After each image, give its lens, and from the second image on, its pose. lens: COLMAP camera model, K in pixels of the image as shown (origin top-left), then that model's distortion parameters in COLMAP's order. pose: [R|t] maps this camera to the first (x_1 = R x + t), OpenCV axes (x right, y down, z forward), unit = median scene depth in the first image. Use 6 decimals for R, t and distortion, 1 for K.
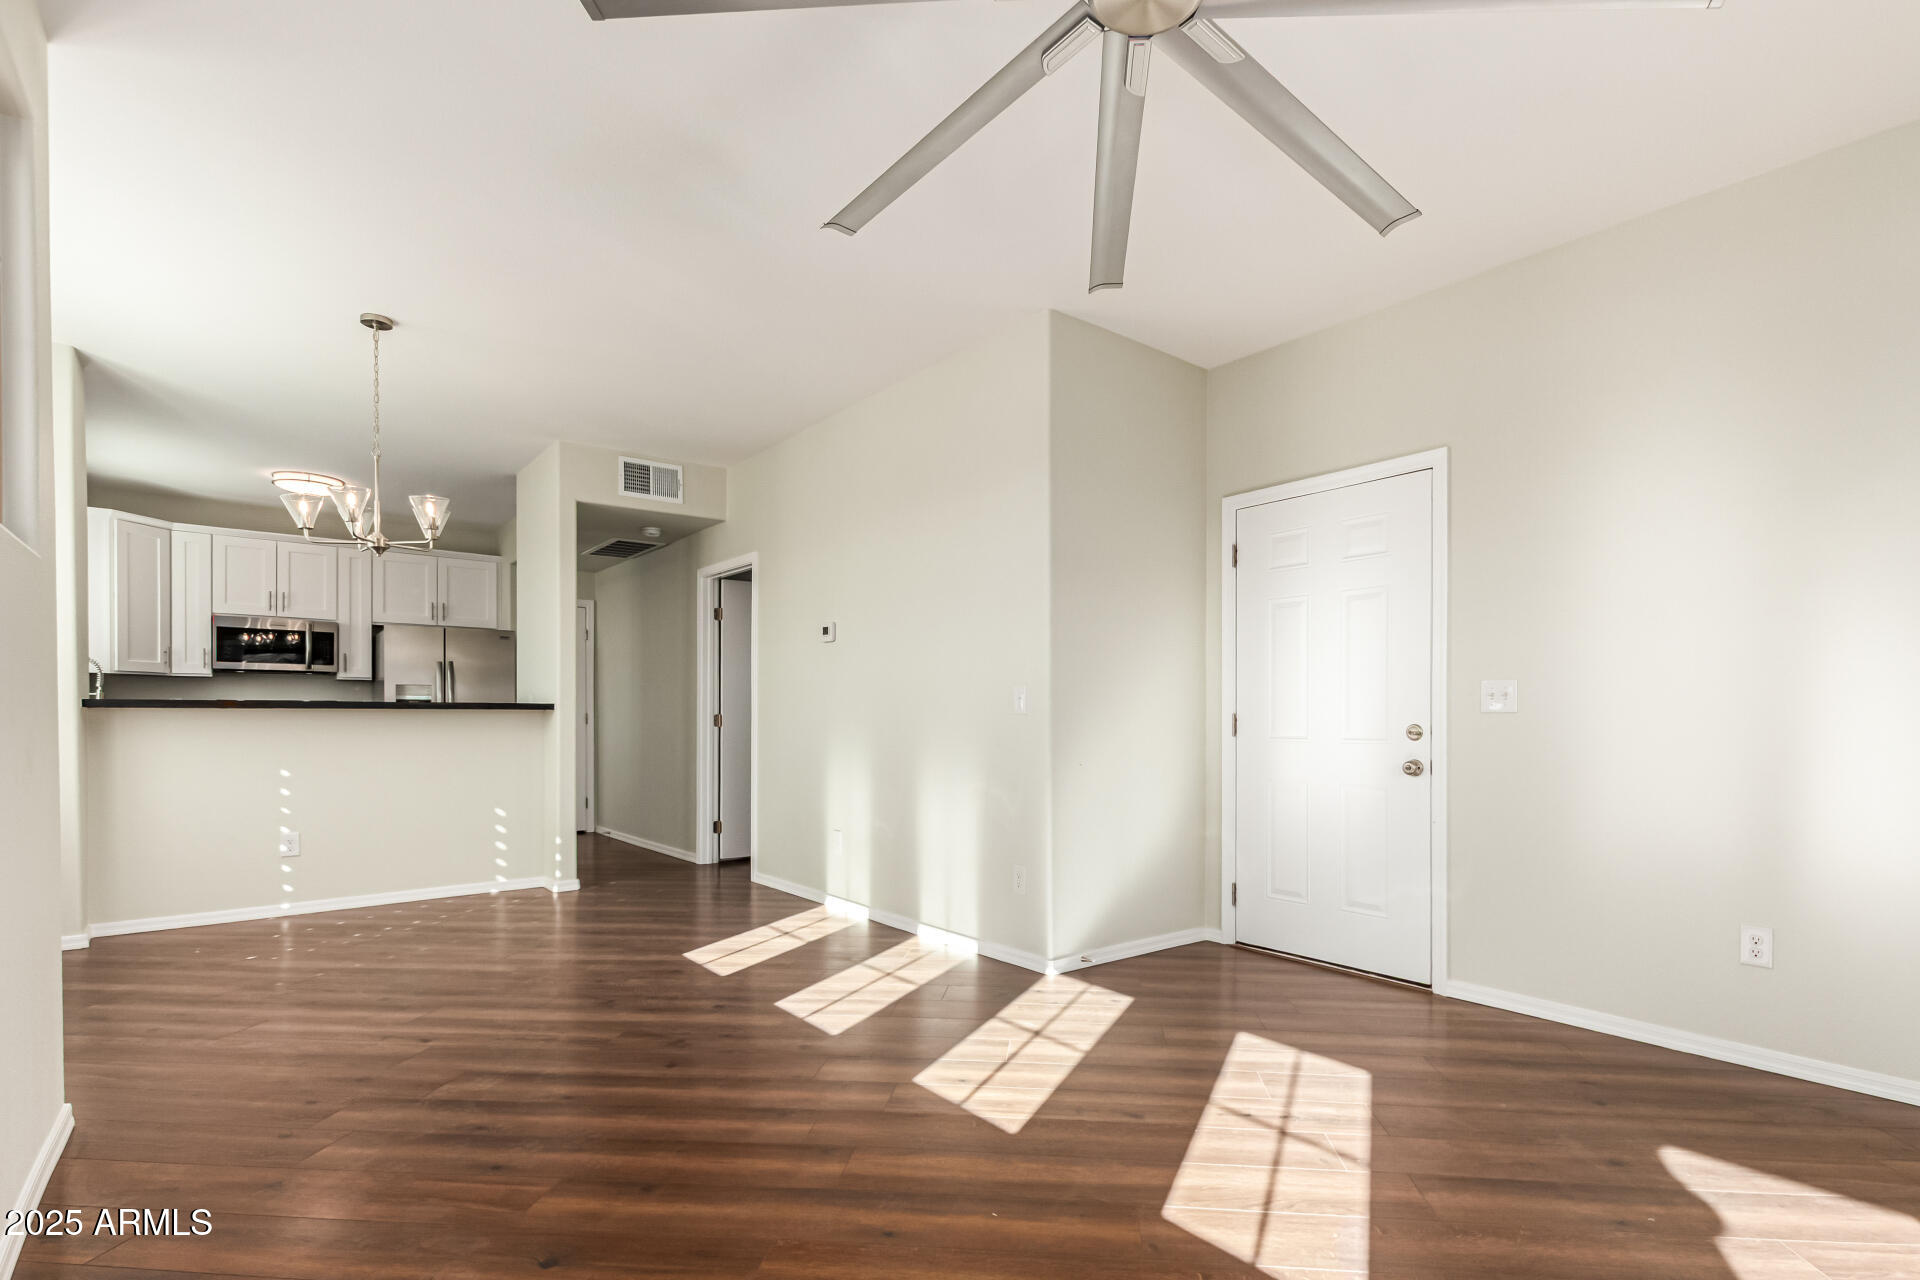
lens RADIAL K [[896.2, 0, 973.5], [0, 896.2, 722.1], [0, 0, 1]] dist [-0.001979, -0.000730]
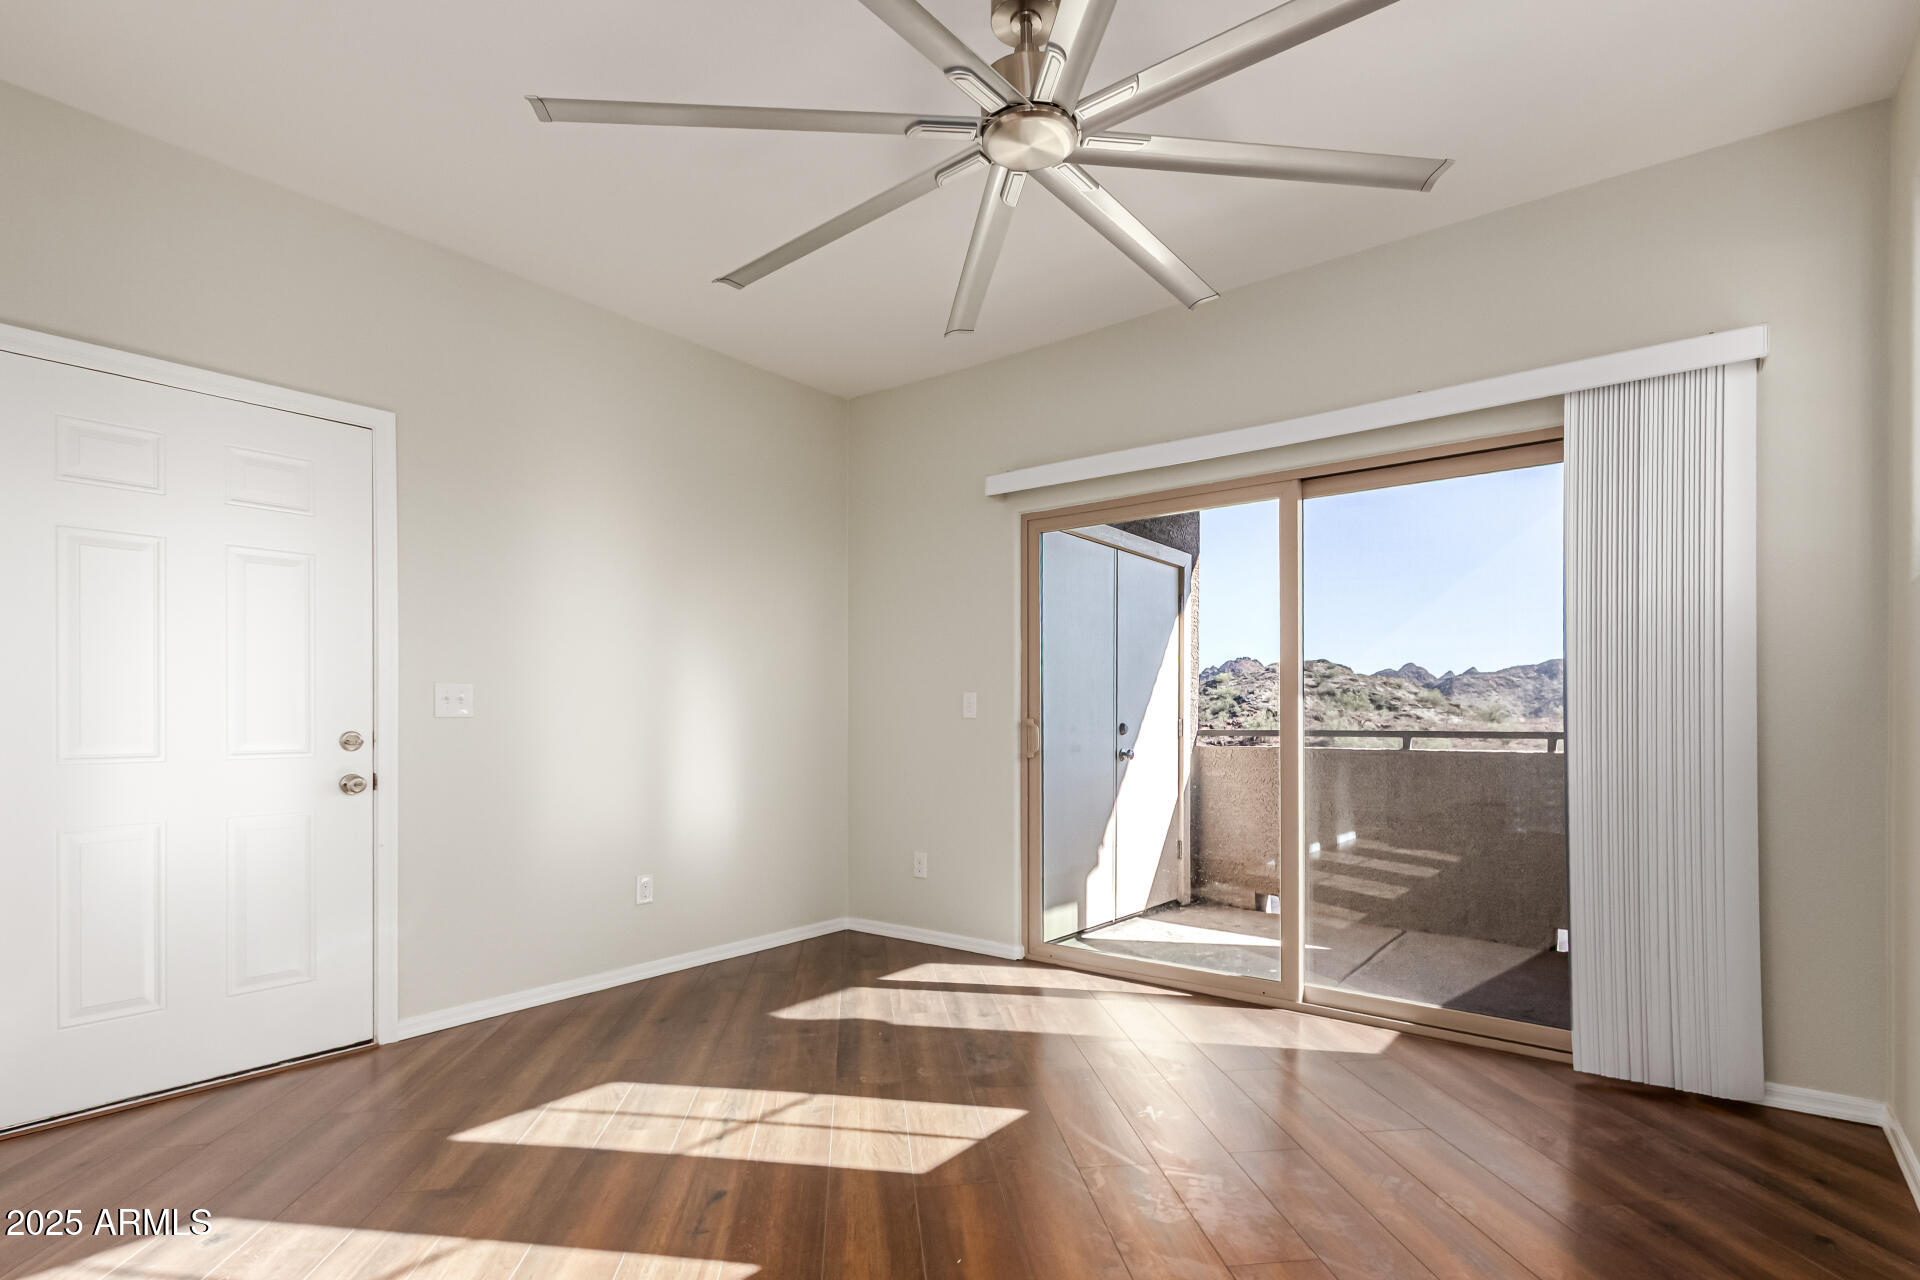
lens RADIAL K [[922.2, 0, 1020.0], [0, 922.2, 715.4], [0, 0, 1]] dist [0.009898, -0.000245]
pose [[-0.258902, 0.004816, 0.965892, -0.358845], [0.006142, 0.999976, -0.003340, -0.004161], [-0.965884, 0.005068, -0.258925, 0.455003]]
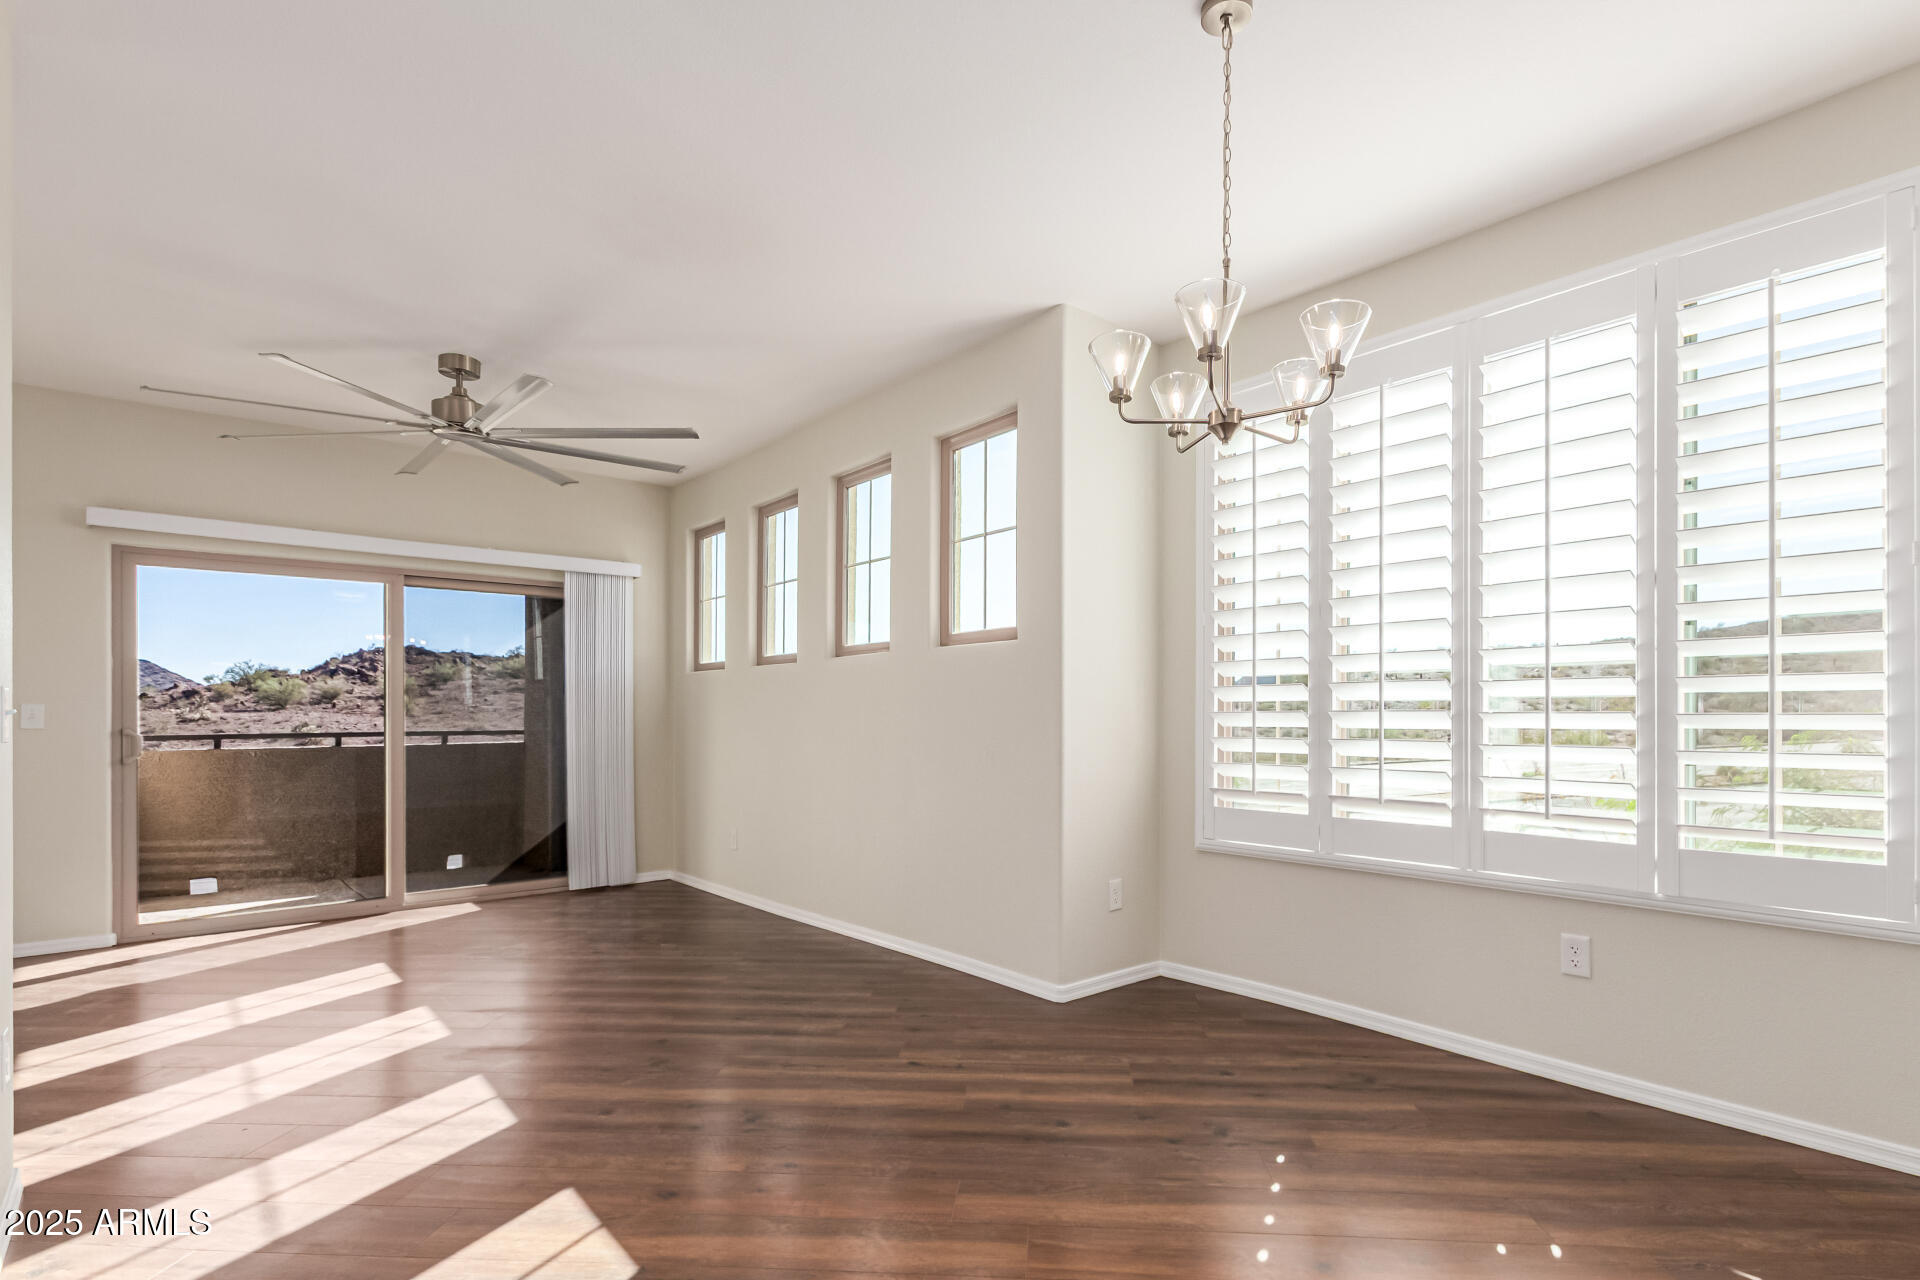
lens RADIAL K [[924.0, 0, 998.7], [0, 924.0, 707.7], [0, 0, 1]] dist [0.002355, -0.006573]
pose [[-0.998793, 0.001997, -0.049074, -0.395699], [0.001940, 0.999997, 0.001204, -0.024855], [0.049076, 0.001108, -0.998794, 1.215898]]
